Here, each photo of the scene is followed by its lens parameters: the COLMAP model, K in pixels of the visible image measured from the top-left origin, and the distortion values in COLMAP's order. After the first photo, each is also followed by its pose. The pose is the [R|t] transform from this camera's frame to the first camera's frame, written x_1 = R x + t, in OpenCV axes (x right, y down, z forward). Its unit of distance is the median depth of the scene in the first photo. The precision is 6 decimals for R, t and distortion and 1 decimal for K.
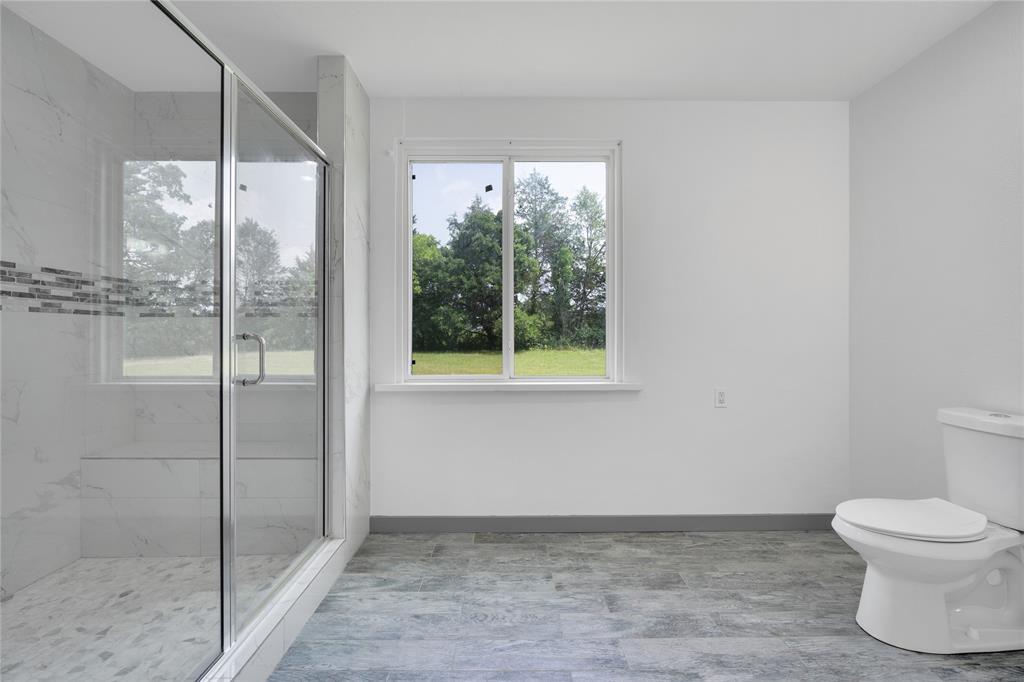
lens RADIAL K [[450.5, 0, 512.0], [0, 450.5, 341.0], [0, 0, 1]] dist [-0.003532, -0.000050]
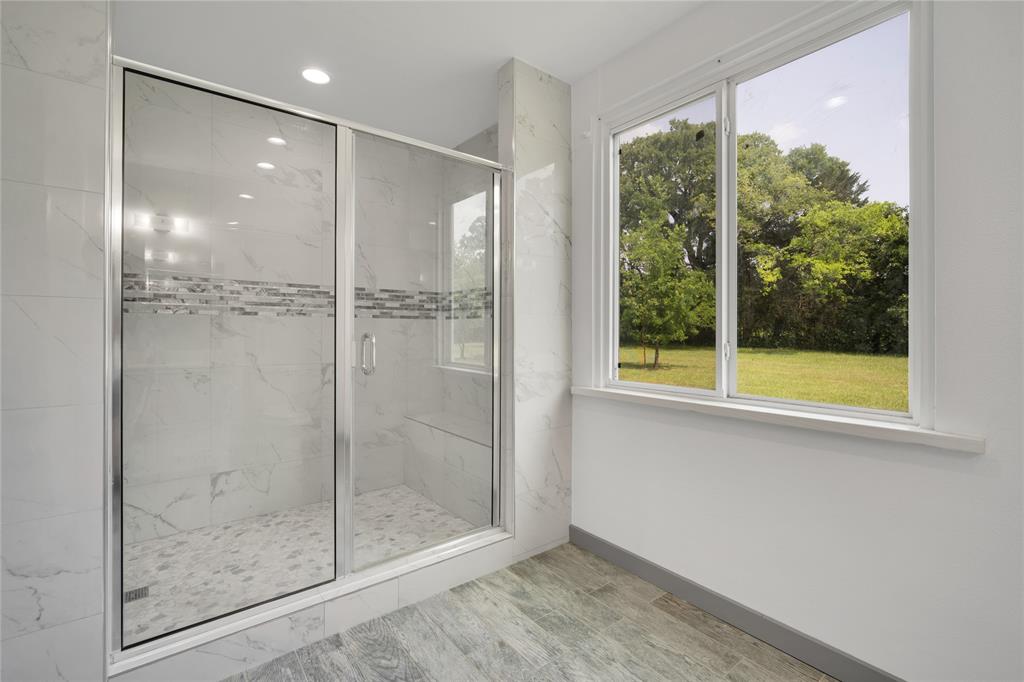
lens RADIAL K [[450.5, 0, 512.0], [0, 450.5, 341.0], [0, 0, 1]] dist [-0.003532, -0.000050]
pose [[0.611740, 0.019906, -0.790809, 0.420606], [-0.014085, 0.999799, 0.014271, -0.012757], [0.790934, 0.002409, 0.611897, 0.376180]]
